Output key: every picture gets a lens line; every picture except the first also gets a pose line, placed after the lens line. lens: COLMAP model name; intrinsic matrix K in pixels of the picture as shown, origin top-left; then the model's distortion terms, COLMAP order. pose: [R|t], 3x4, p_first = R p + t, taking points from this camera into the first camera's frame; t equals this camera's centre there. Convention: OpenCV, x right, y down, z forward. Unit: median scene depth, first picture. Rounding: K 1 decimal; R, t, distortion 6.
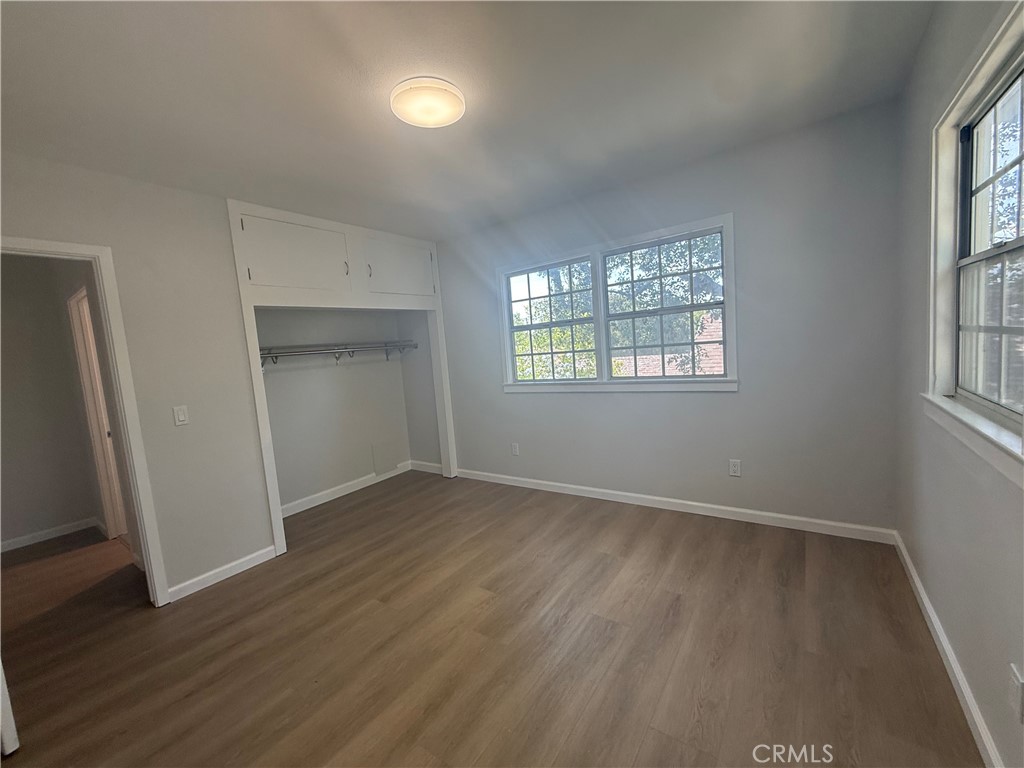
lens RADIAL K [[411.1, 0, 508.6], [0, 411.1, 384.0], [0, 0, 1]] dist [-0.000639, 0.000167]
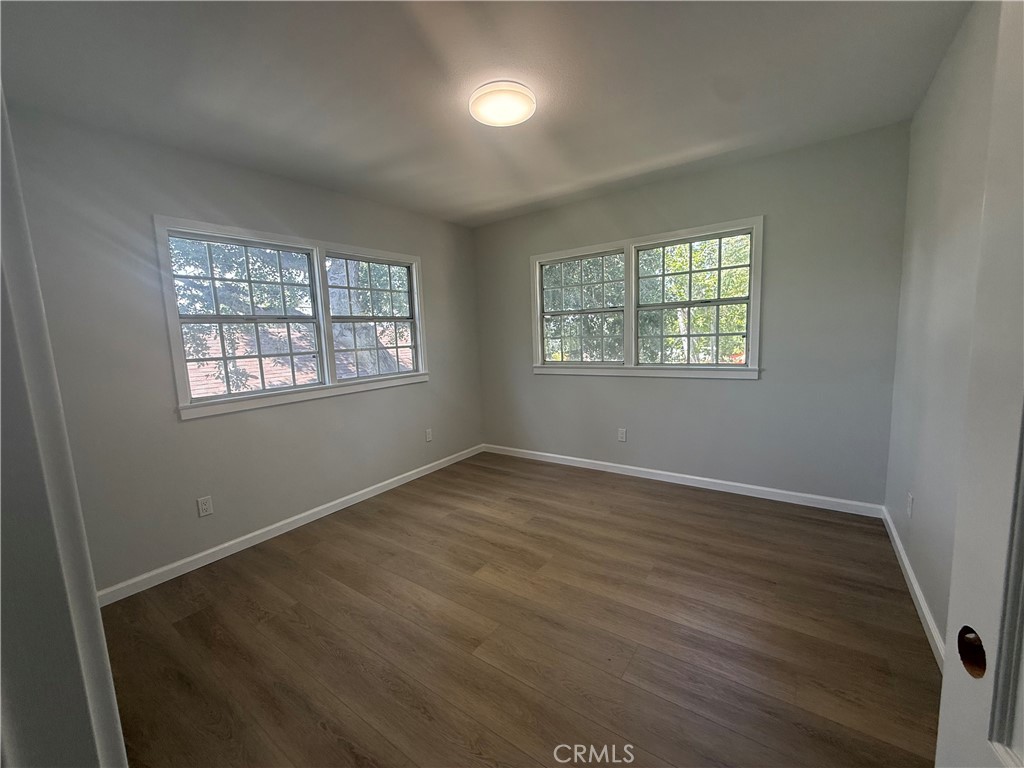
lens RADIAL K [[411.1, 0, 508.6], [0, 411.1, 384.0], [0, 0, 1]] dist [-0.000639, 0.000167]
pose [[-0.005687, -0.038050, 0.999260, -0.949949], [0.130214, 0.990739, 0.038466, 0.010520], [-0.991470, 0.130337, -0.000680, 0.774760]]
